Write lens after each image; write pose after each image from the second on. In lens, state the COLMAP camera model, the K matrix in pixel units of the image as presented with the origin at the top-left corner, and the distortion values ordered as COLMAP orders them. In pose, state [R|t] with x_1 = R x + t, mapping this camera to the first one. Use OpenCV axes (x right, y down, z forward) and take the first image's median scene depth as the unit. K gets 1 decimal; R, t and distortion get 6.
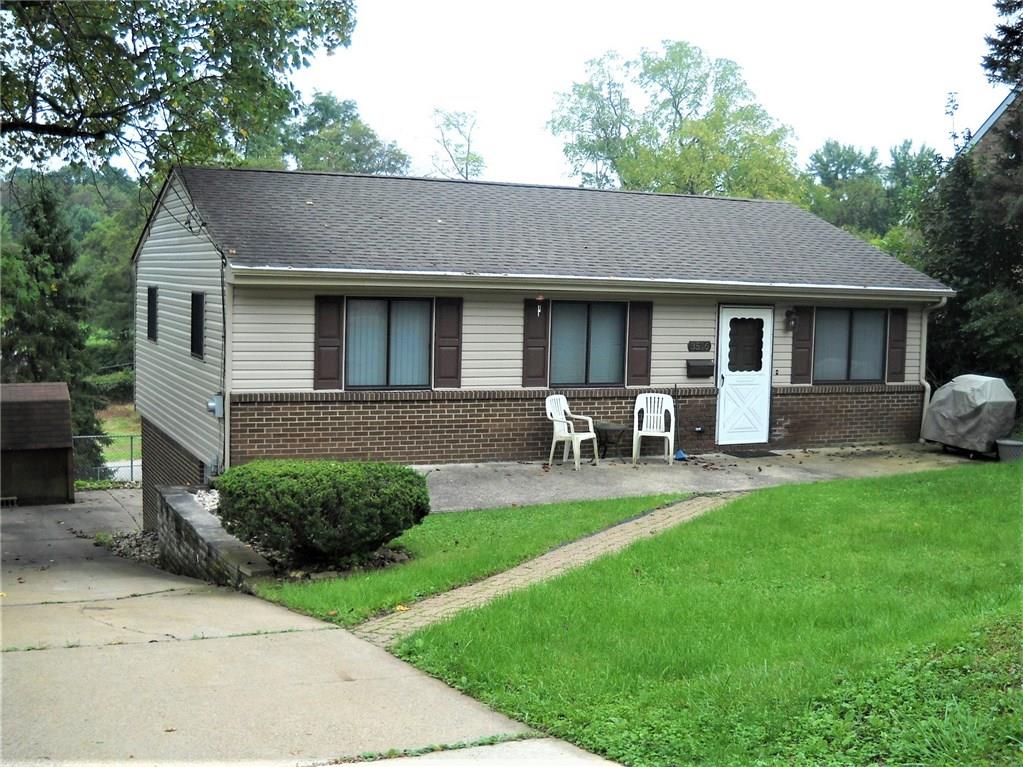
lens RADIAL K [[1125.6, 0, 511.5], [0, 1125.6, 383.5], [0, 0, 1]] dist [-0.177313, 0.018698]
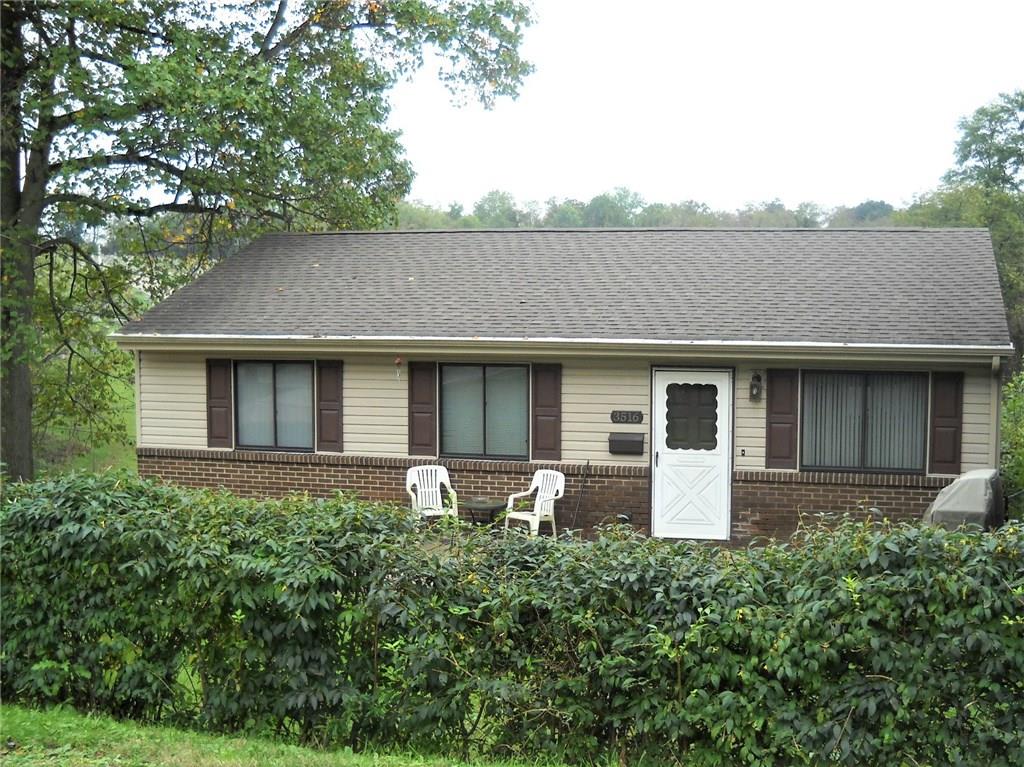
lens RADIAL K [[1157.1, 0, 511.9], [0, 1157.1, 421.2], [0, 0, 1]] dist [-0.227841, 0.000835]
pose [[0.811095, 0.022965, -0.584463, 0.602771], [-0.044960, 0.998720, -0.023153, -0.006374], [0.583184, 0.045057, 0.811090, 0.251163]]
